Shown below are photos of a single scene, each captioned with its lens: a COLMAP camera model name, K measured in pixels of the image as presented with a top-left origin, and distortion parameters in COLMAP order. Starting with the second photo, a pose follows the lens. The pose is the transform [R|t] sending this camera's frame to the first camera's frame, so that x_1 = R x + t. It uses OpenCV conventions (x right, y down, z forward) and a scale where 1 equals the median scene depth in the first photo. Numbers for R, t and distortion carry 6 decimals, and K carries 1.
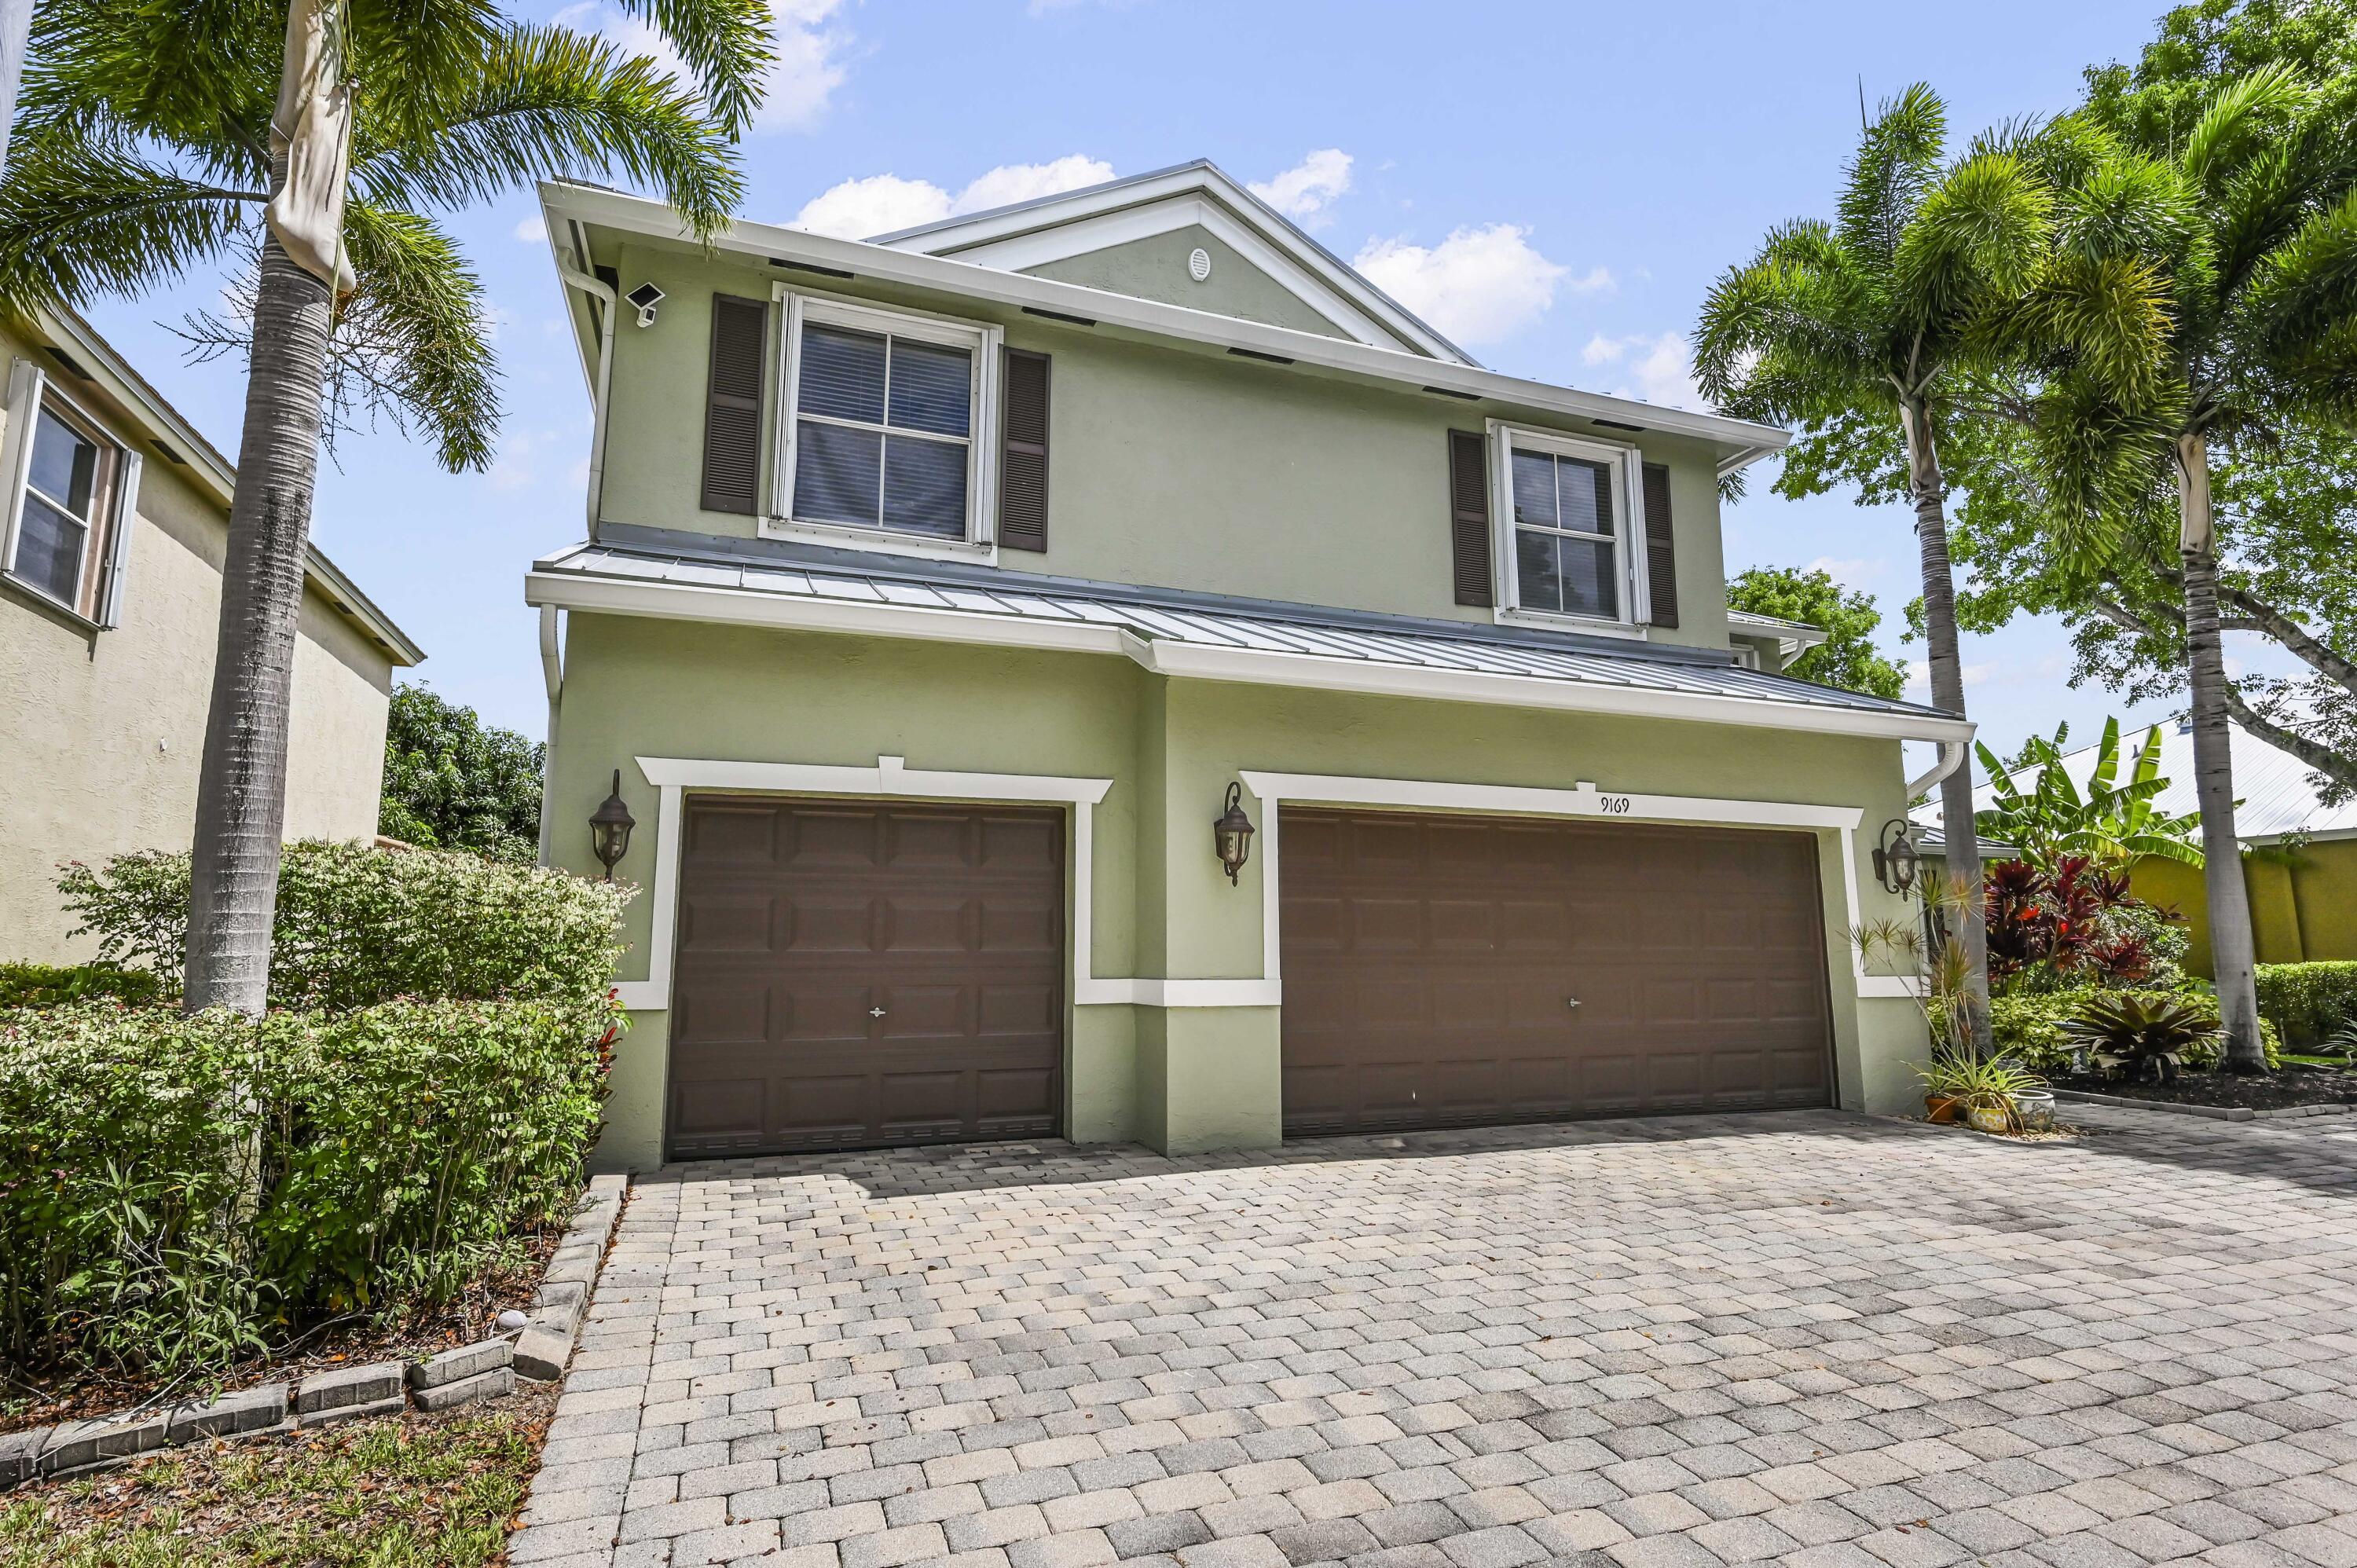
lens RADIAL K [[1174.0, 0, 1178.5], [0, 1174.0, 784.0], [0, 0, 1]] dist [0.004530, -0.000091]
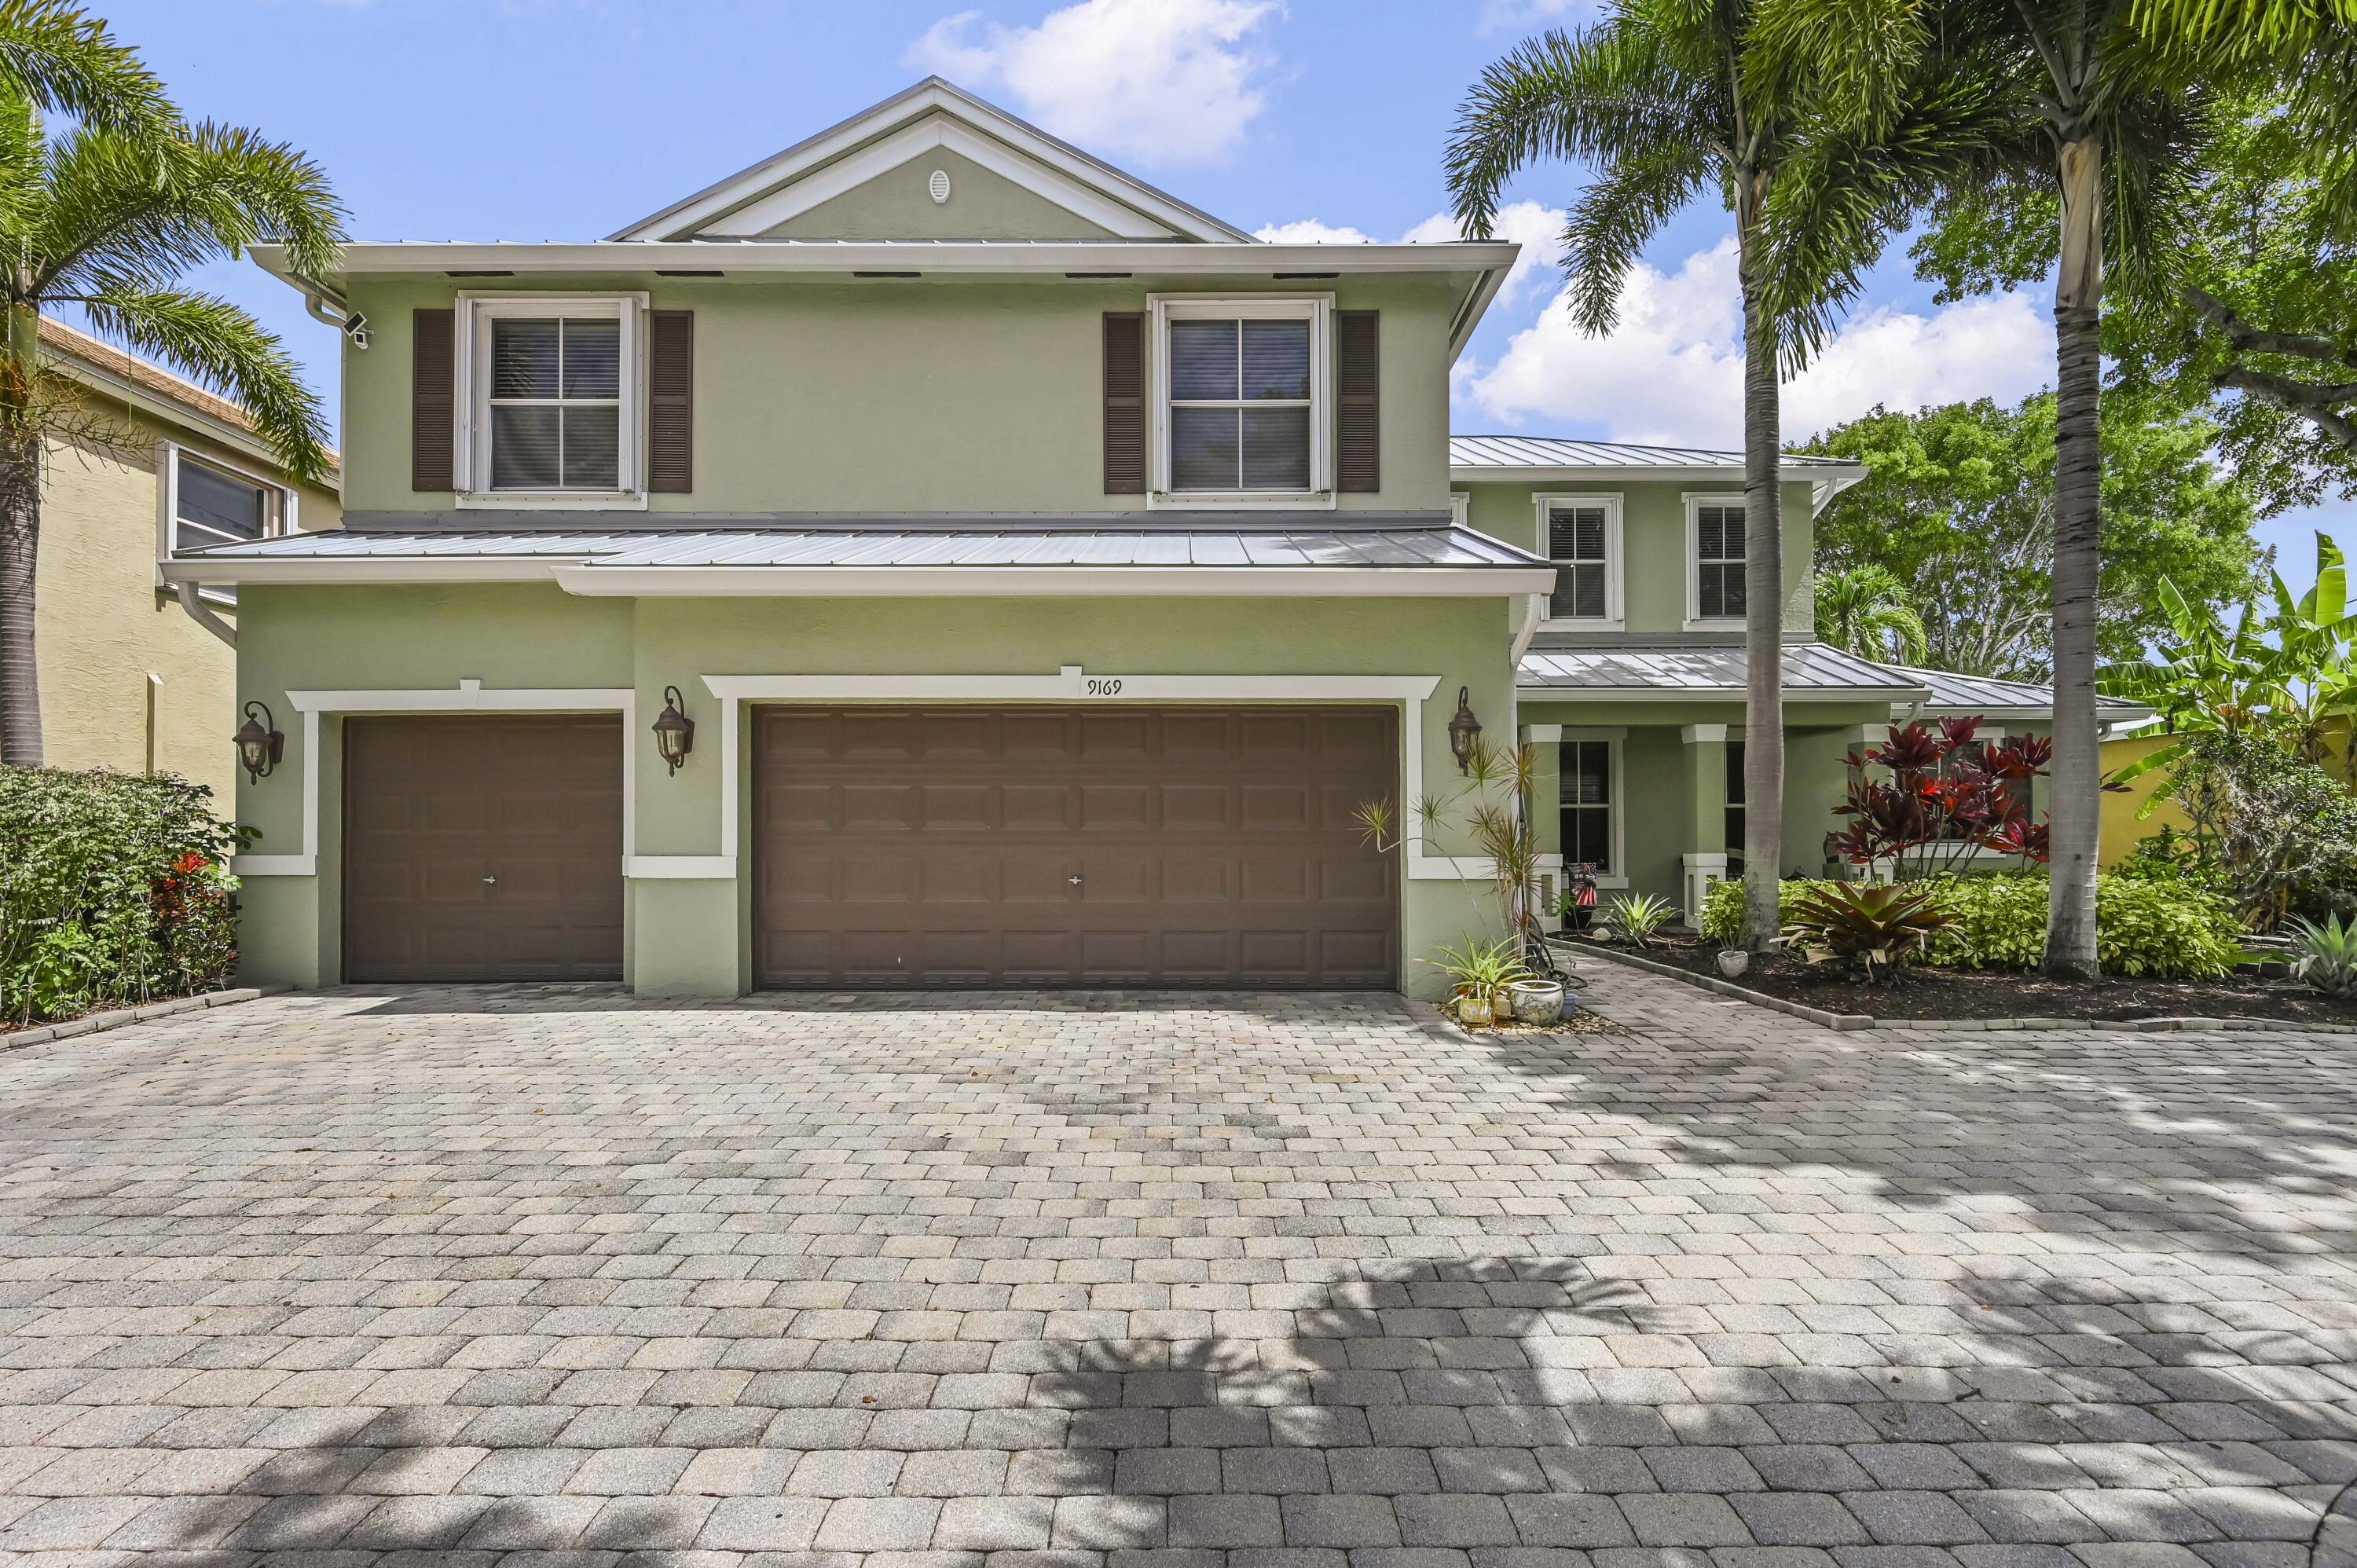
lens RADIAL K [[1037.6, 0, 1180.6], [0, 1037.6, 830.3], [0, 0, 1]] dist [-0.002107, -0.000175]
pose [[0.938184, -0.002812, -0.346125, 0.702630], [0.050460, 0.990395, 0.128727, 0.026509], [0.342438, -0.138235, 0.929315, 0.170832]]
